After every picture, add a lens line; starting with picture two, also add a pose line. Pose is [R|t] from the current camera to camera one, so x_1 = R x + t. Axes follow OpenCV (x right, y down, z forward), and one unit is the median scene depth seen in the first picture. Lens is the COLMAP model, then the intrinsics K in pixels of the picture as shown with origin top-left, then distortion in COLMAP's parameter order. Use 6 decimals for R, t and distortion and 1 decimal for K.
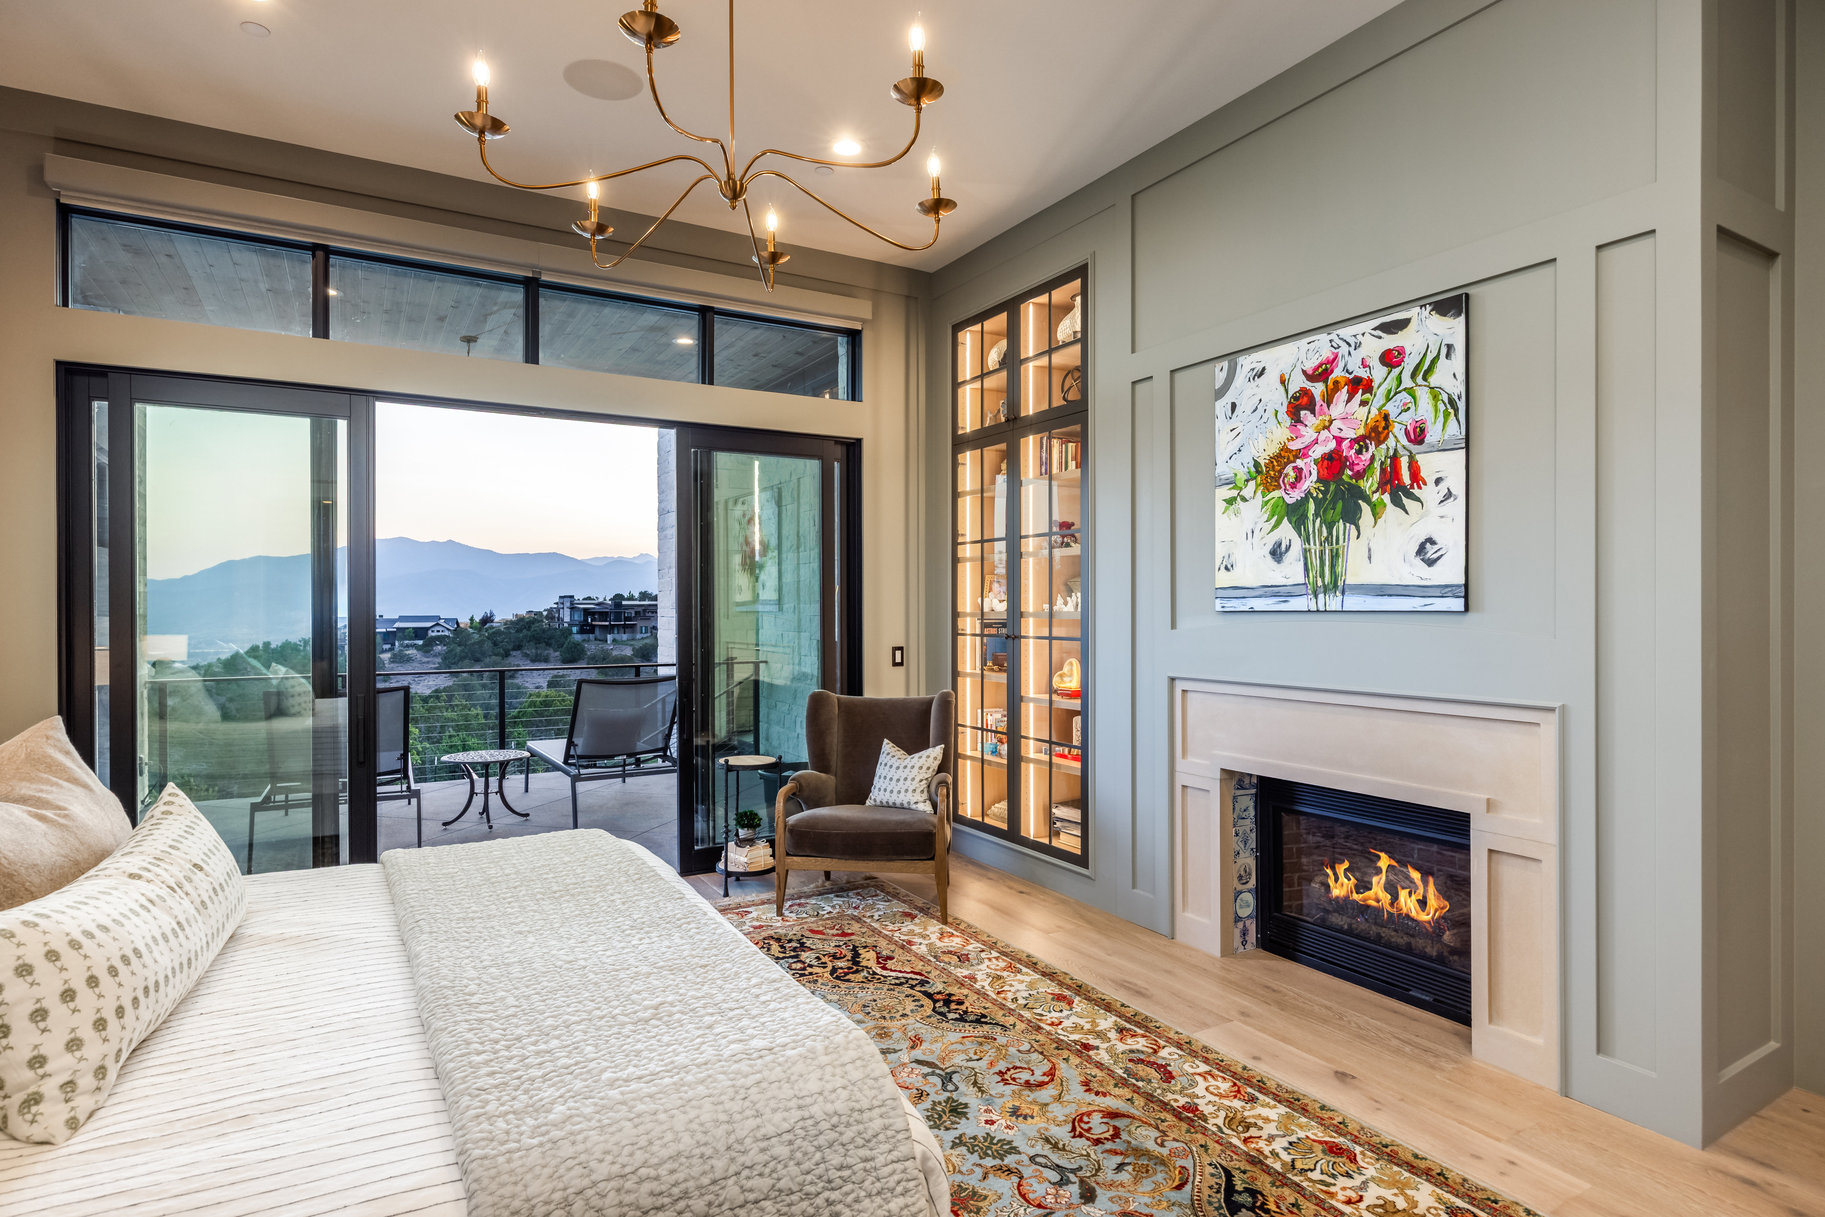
lens RADIAL K [[959.3, 0, 900.9], [0, 959.3, 614.0], [0, 0, 1]] dist [-0.001053, 0.001145]
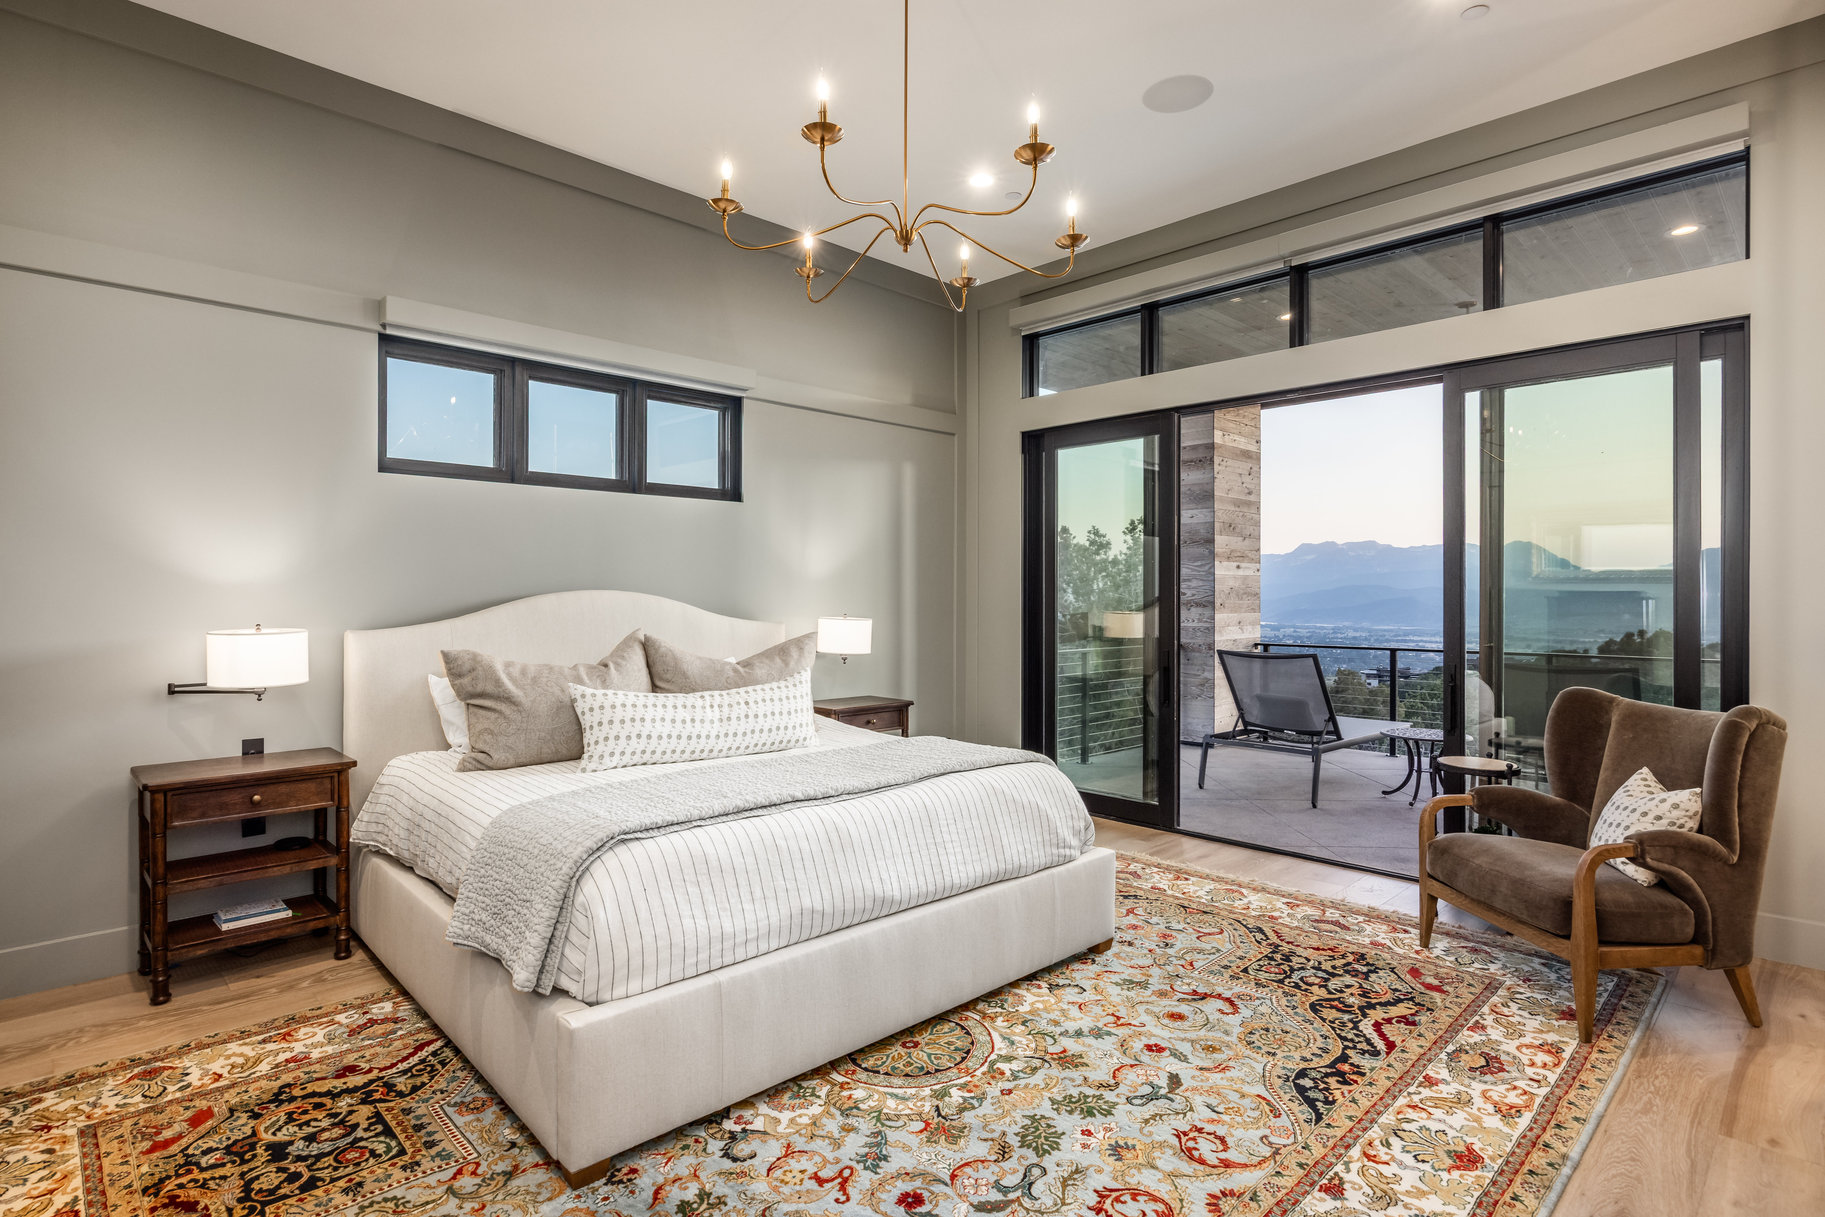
lens RADIAL K [[929.1, 0, 924.2], [0, 929.1, 610.7], [0, 0, 1]] dist [-0.004340, 0.000950]
pose [[0.252422, 0.017940, -0.967451, 0.589242], [-0.010237, 0.999822, 0.015870, 0.017016], [0.967563, 0.005898, 0.252560, 0.415324]]
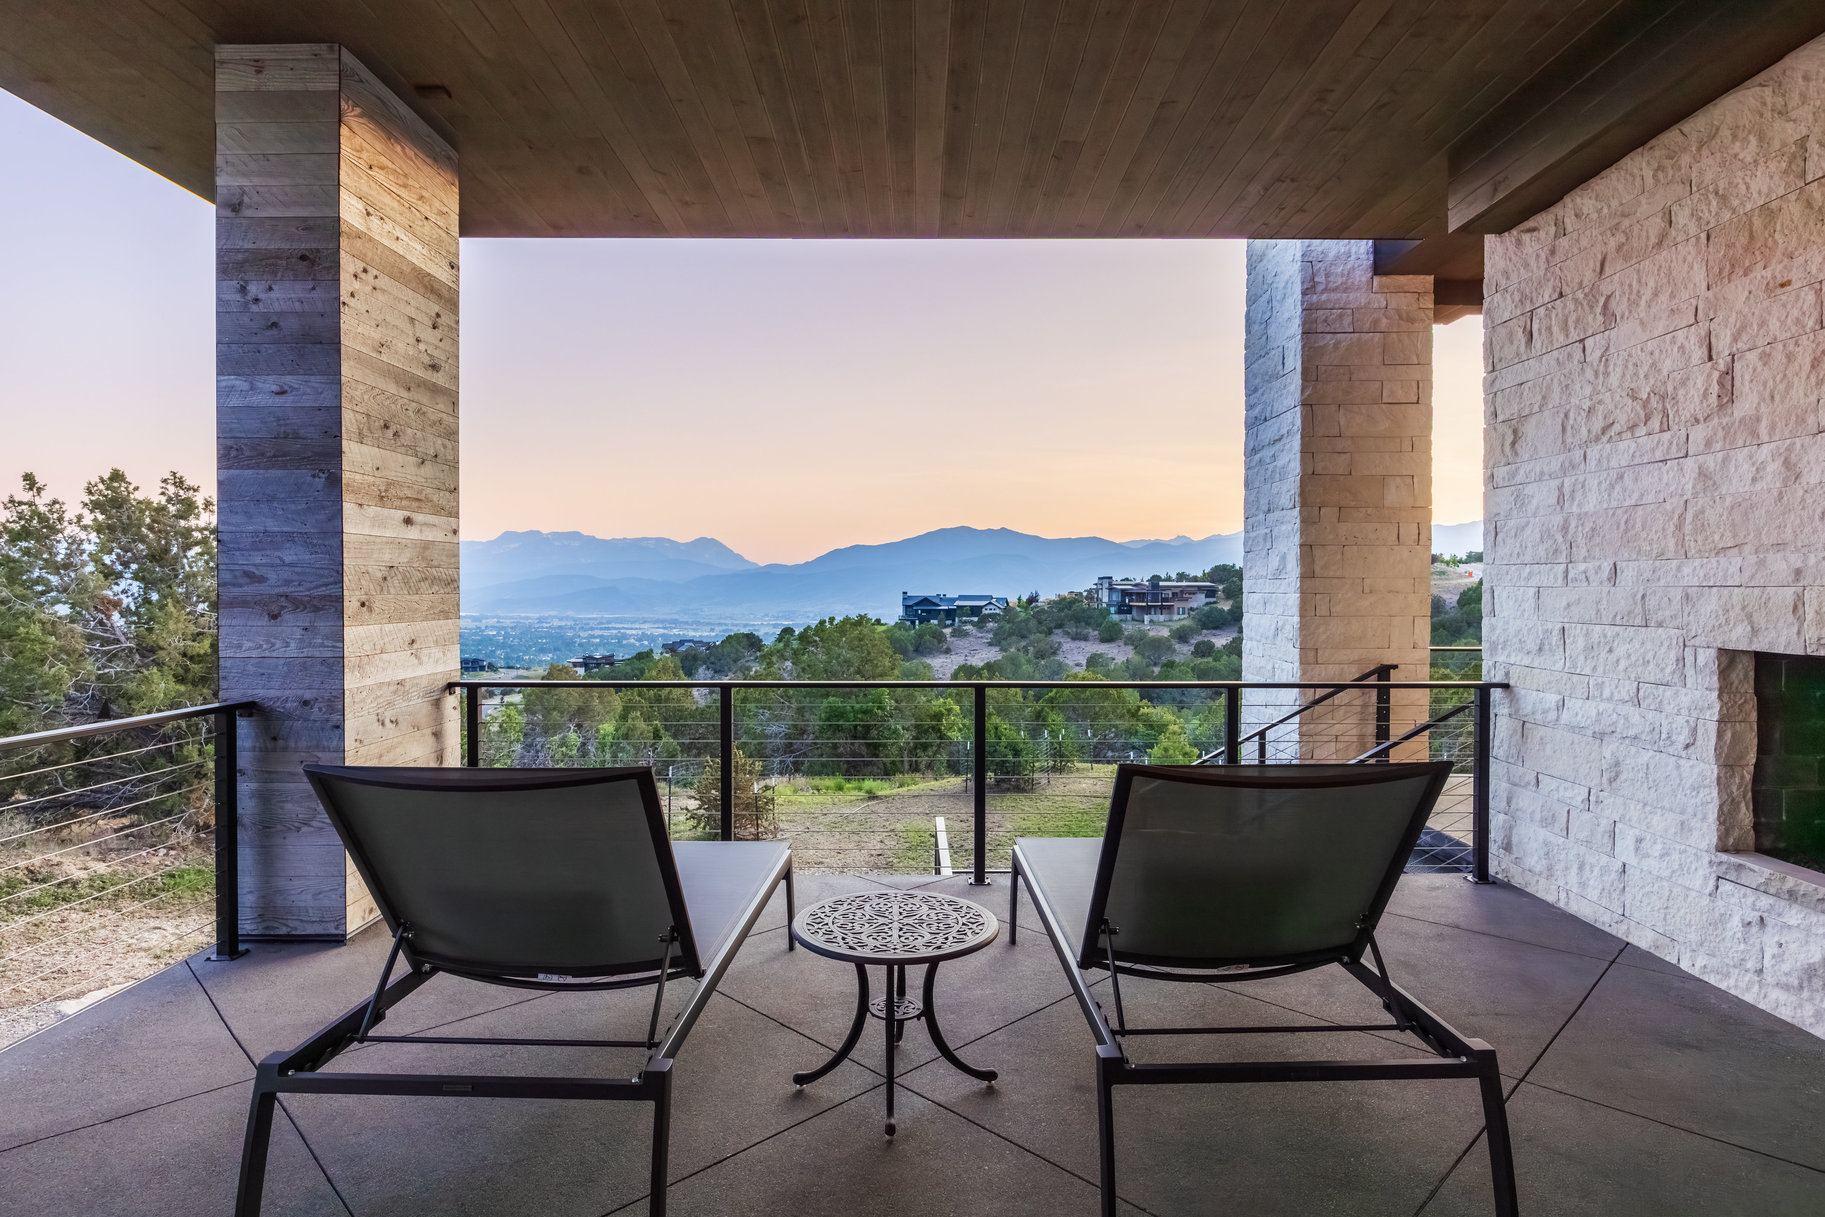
lens RADIAL K [[959.3, 0, 946.4], [0, 959.3, 597.5], [0, 0, 1]] dist [-0.001053, 0.001145]
pose [[0.877796, 0.010049, -0.478929, -0.360892], [-0.009027, 0.999949, 0.004436, 0.013236], [0.478949, 0.000430, 0.877843, 1.070434]]
